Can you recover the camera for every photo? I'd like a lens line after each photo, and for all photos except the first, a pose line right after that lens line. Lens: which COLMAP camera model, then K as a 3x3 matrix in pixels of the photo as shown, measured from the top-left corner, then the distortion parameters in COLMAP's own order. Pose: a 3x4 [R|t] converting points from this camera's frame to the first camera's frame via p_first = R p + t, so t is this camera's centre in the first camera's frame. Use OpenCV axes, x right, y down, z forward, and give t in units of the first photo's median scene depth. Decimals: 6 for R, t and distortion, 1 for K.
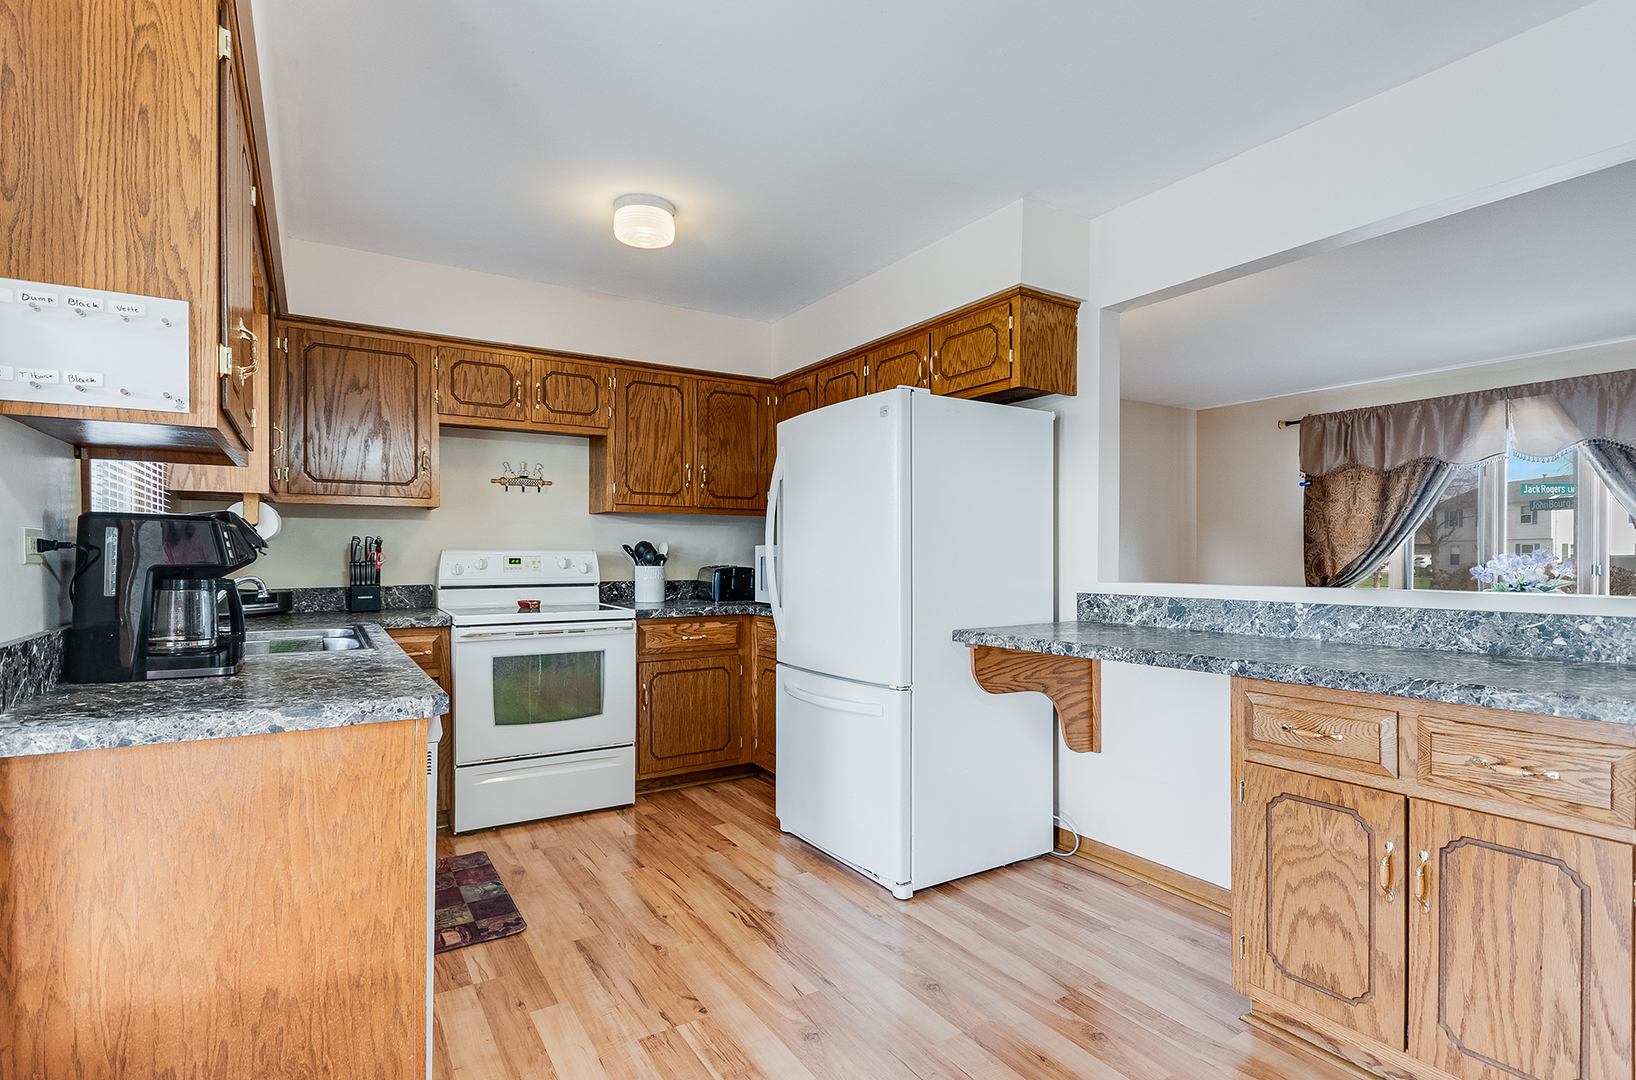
lens RADIAL K [[792.4, 0, 819.0], [0, 792.4, 554.4], [0, 0, 1]] dist [-0.003929, -0.000996]
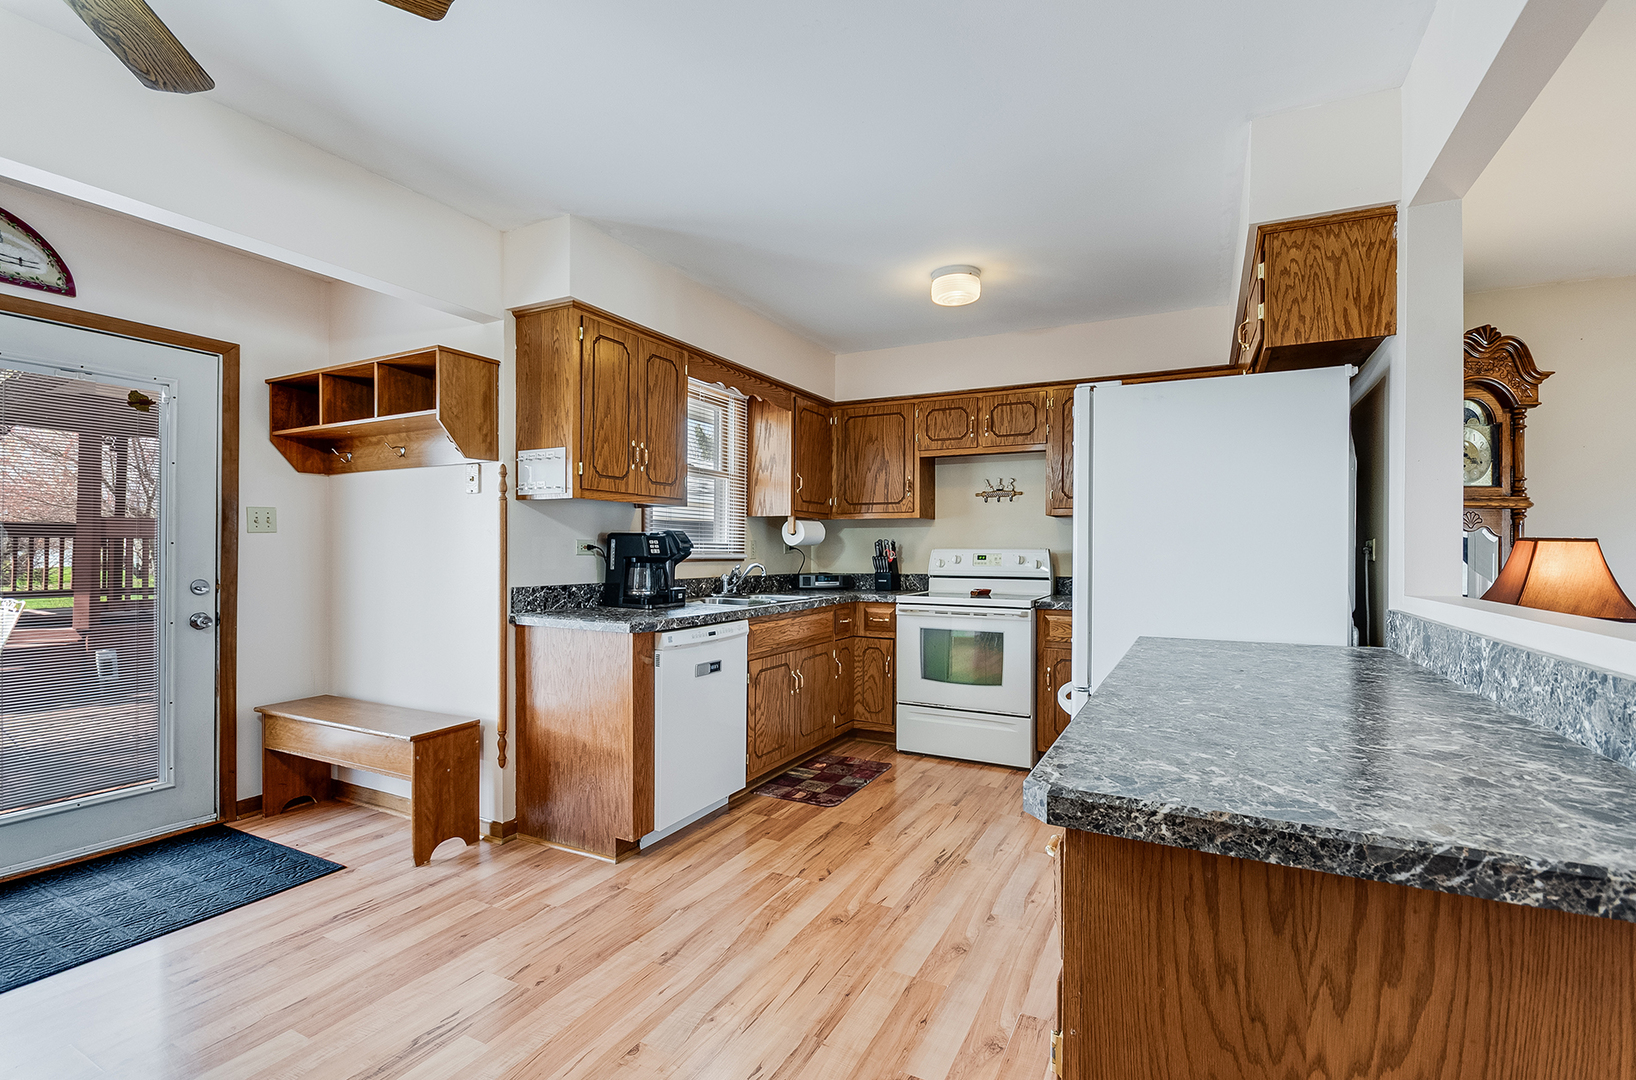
lens RADIAL K [[751.2, 0, 818.0], [0, 751.2, 540.1], [0, 0, 1]] dist [-0.000496, -0.000163]
pose [[0.501561, -0.008334, -0.865082, 0.611182], [-0.004978, 0.999909, -0.012519, -0.003561], [0.865108, 0.010585, 0.501474, 0.198385]]
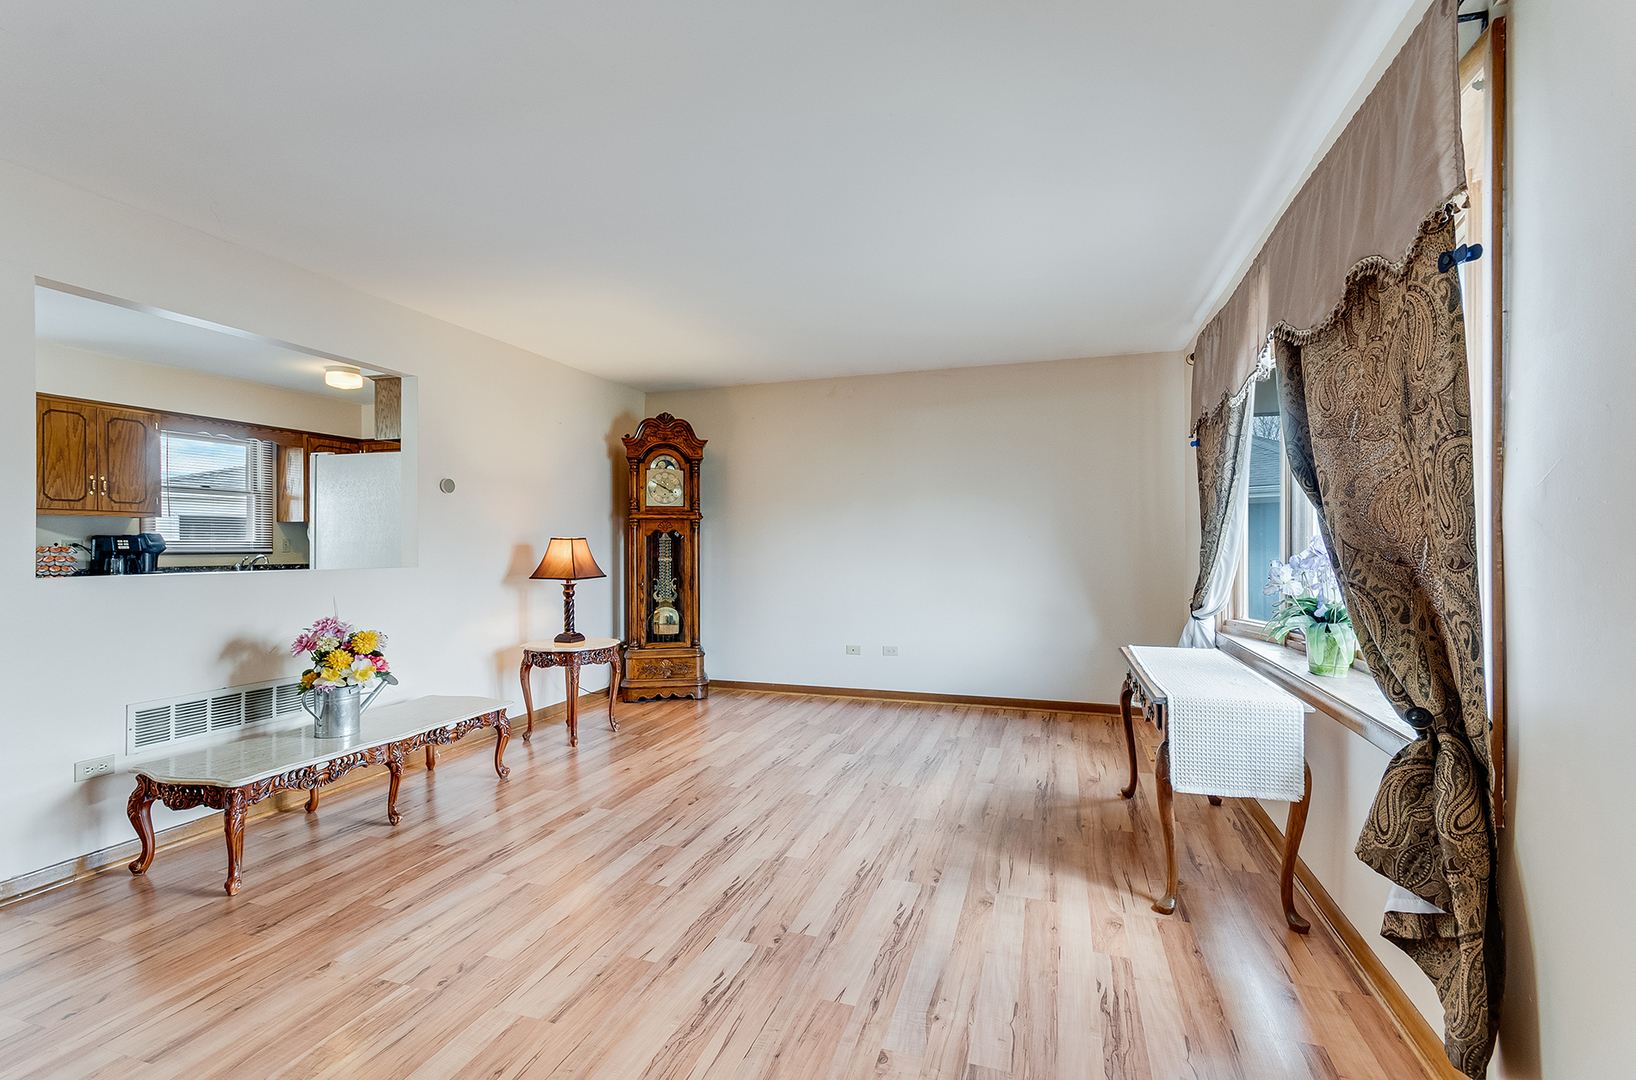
lens RADIAL K [[715.5, 0, 814.7], [0, 715.5, 537.9], [0, 0, 1]] dist [-0.002394, -0.000052]
pose [[0.621457, -0.000912, -0.783448, 1.699269], [-0.001974, 0.999994, -0.002729, -0.019219], [0.783446, 0.003242, 0.621451, 0.744887]]
